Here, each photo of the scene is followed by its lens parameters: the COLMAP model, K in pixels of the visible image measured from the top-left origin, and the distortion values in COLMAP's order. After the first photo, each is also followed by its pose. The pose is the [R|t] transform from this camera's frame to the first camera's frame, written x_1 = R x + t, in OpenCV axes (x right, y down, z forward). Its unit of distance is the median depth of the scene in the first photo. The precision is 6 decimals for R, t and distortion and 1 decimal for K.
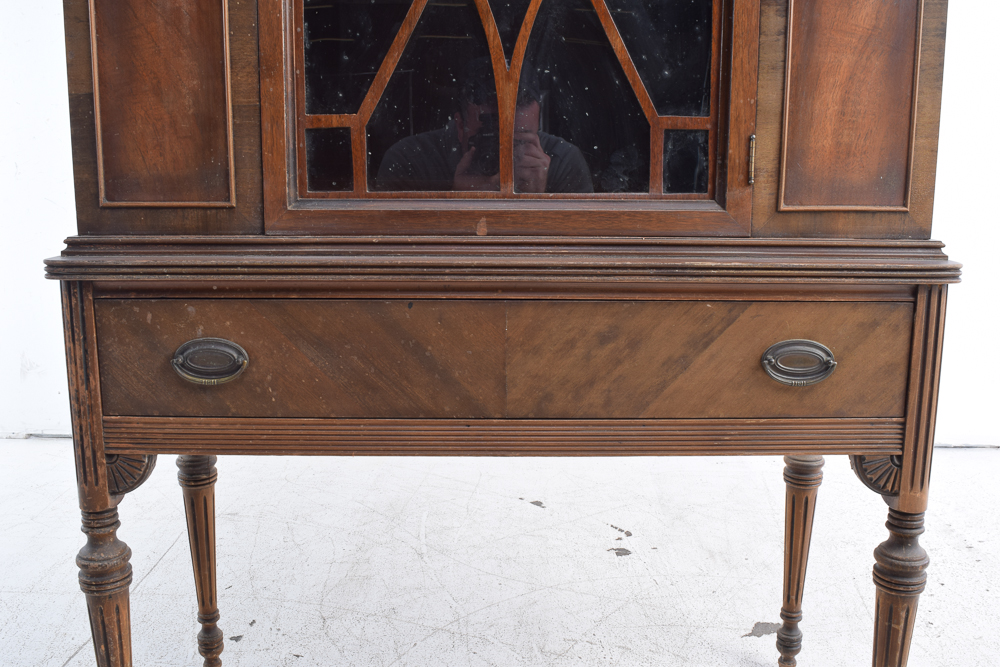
lens RADIAL K [[894.4, 0, 504.3], [0, 894.4, 326.2], [0, 0, 1]] dist [-0.095294, 0.034717]
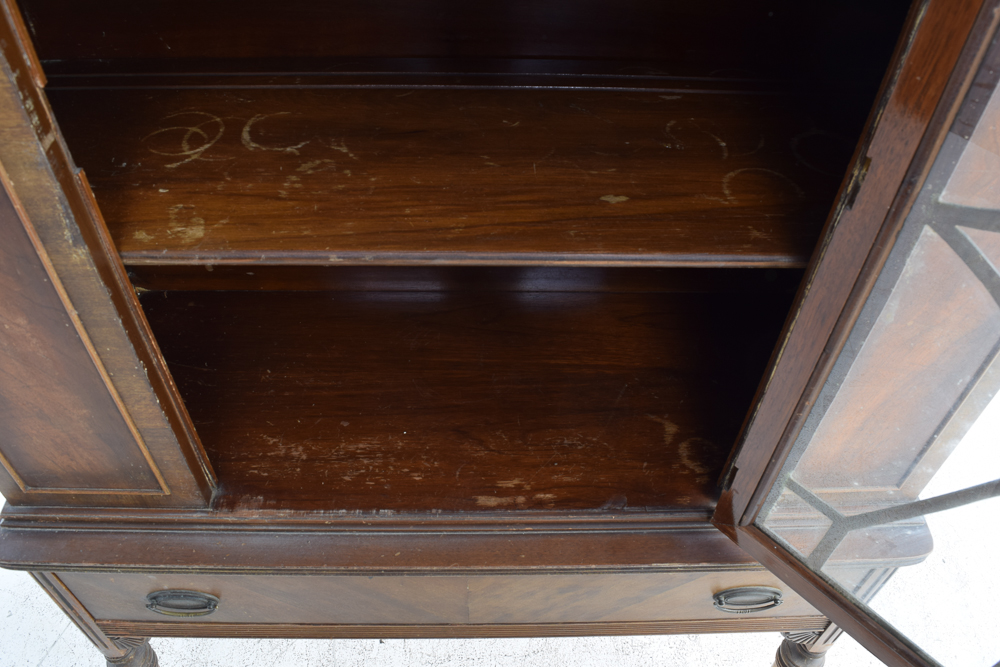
lens RADIAL K [[778.7, 0, 504.3], [0, 778.7, 324.5], [0, 0, 1]] dist [-0.095474, 0.016527]
pose [[0.999656, 0.009023, 0.024637, 0.018913], [-0.021702, 0.812083, 0.583138, -0.734633], [-0.014746, -0.583472, 0.811999, 0.455583]]
